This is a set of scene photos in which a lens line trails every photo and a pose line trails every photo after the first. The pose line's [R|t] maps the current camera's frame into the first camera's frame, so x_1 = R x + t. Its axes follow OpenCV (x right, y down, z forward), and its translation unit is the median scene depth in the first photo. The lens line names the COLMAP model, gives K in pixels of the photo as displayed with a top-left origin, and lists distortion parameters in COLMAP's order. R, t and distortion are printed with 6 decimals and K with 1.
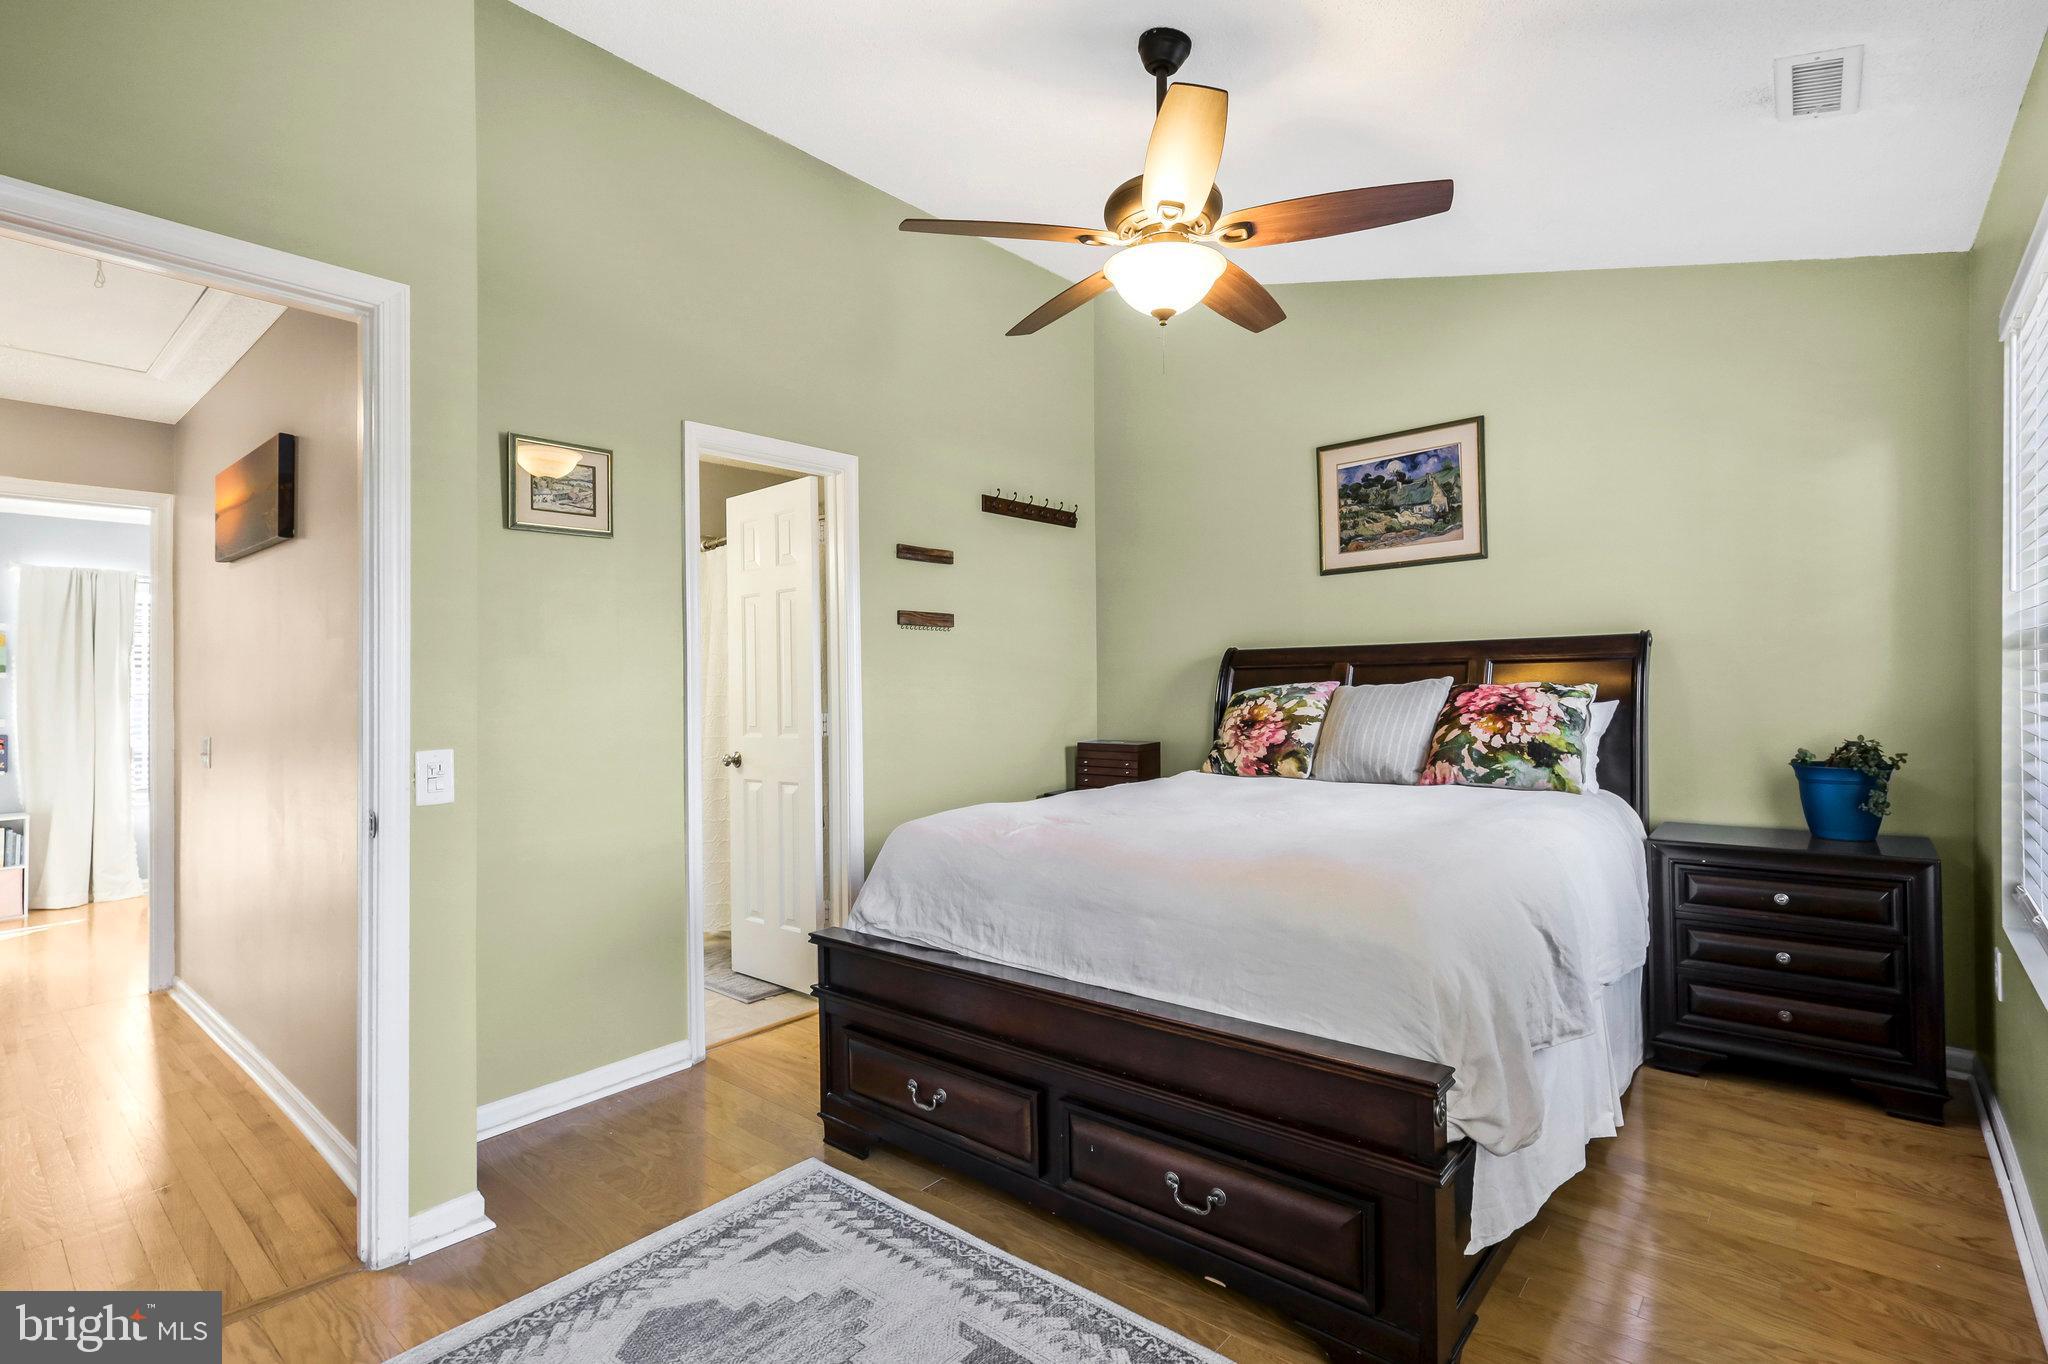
lens RADIAL K [[964.2, 0, 1028.4], [0, 964.2, 677.3], [0, 0, 1]] dist [0.012090, -0.000328]
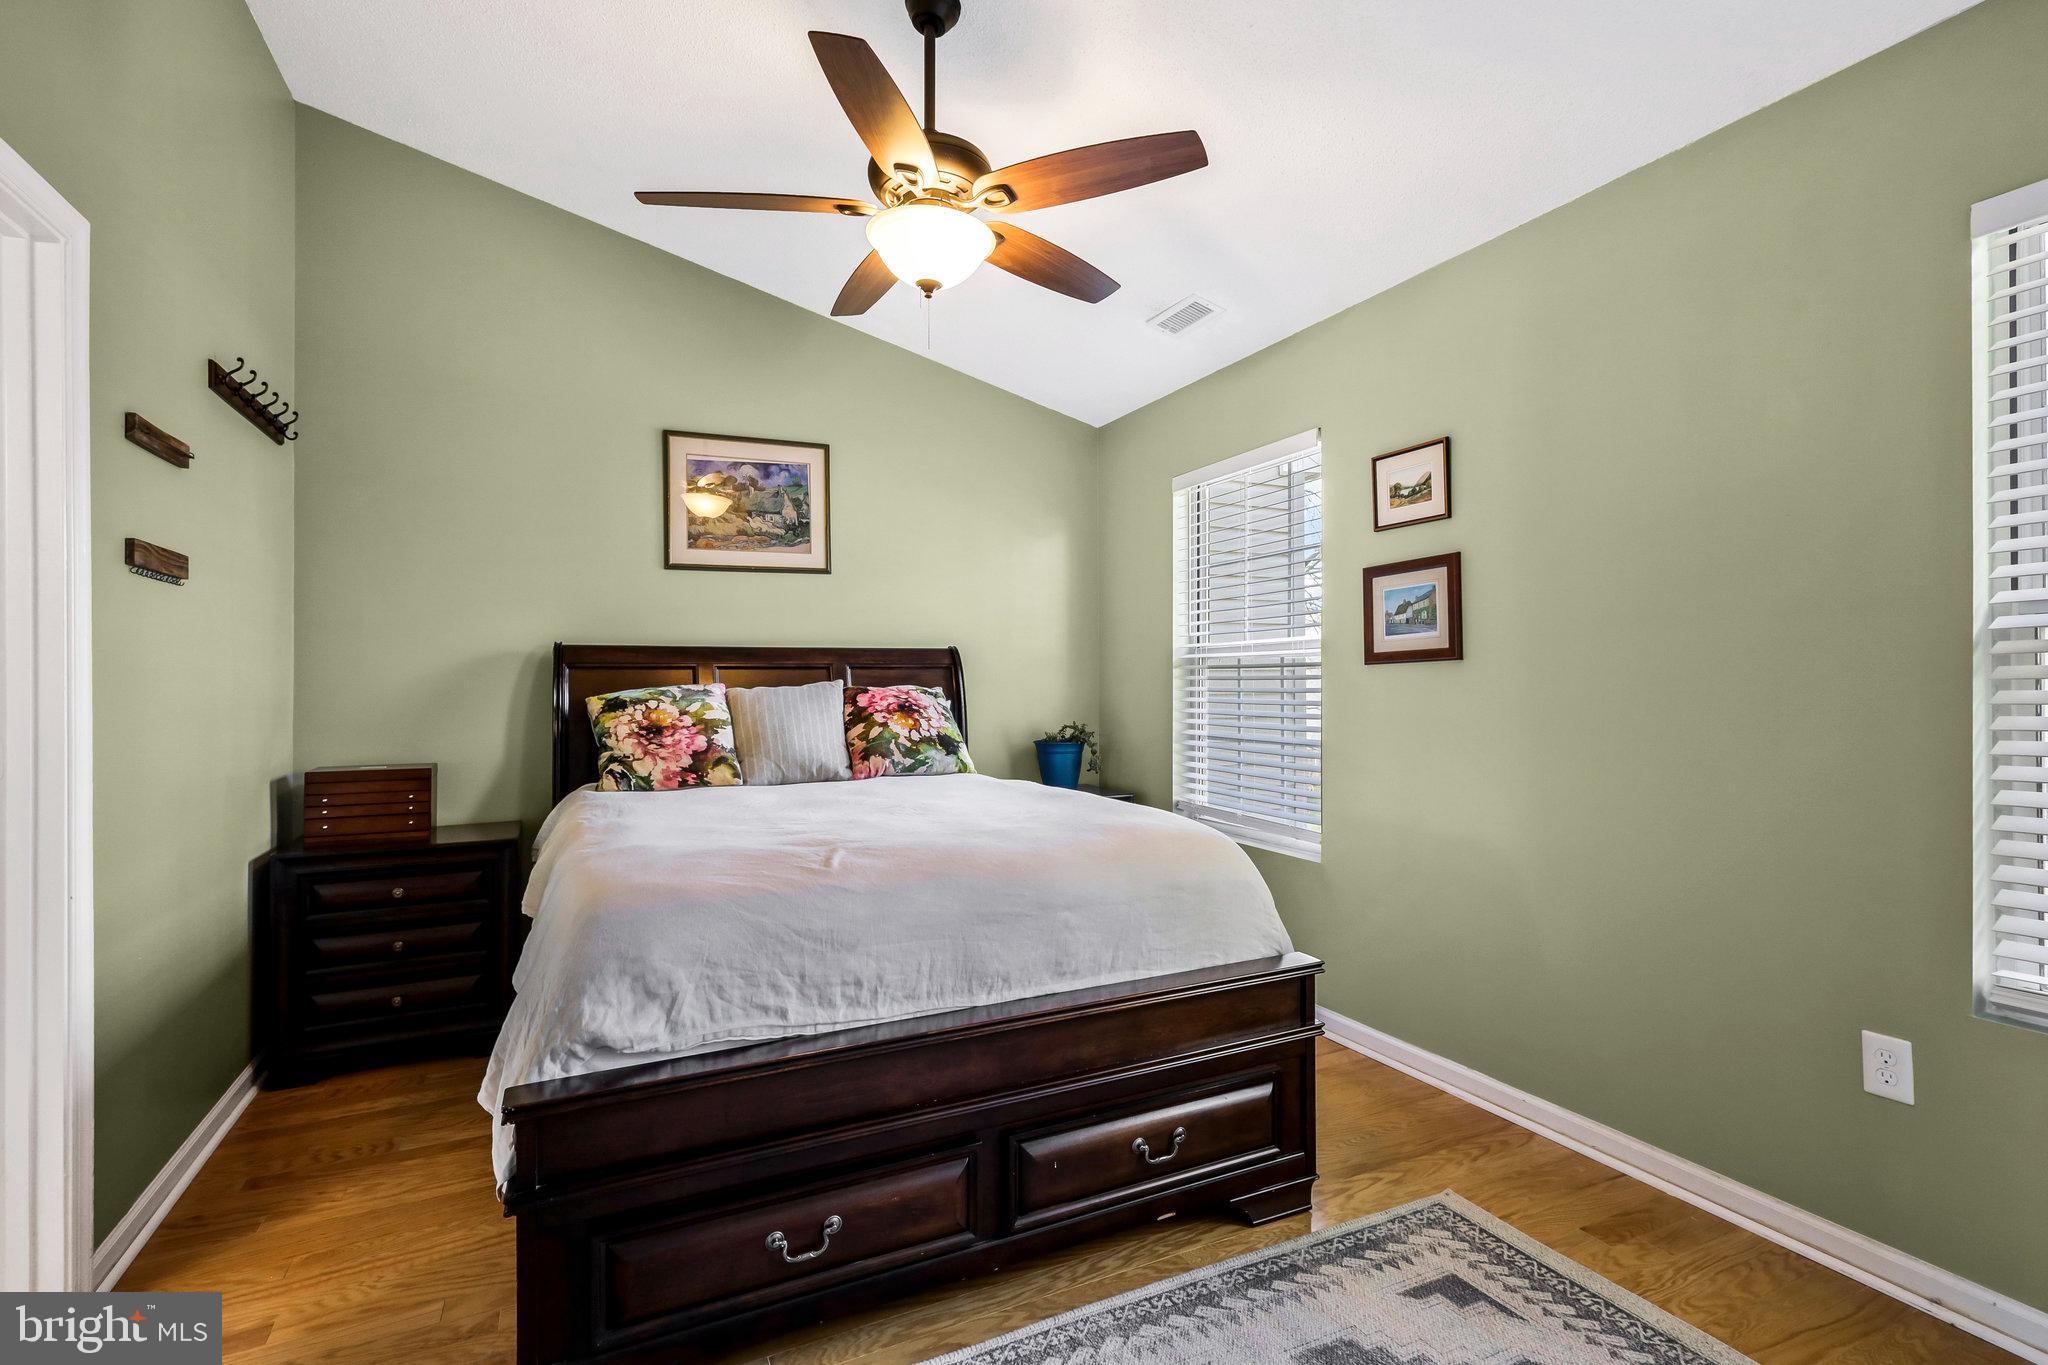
lens RADIAL K [[964.2, 0, 1028.4], [0, 964.2, 677.8], [0, 0, 1]] dist [0.012090, -0.000328]
pose [[0.404905, 0.018701, 0.914167, -0.474412], [-0.007655, 0.999825, -0.017062, 0.014095], [-0.914327, -0.000090, 0.404977, 0.367904]]
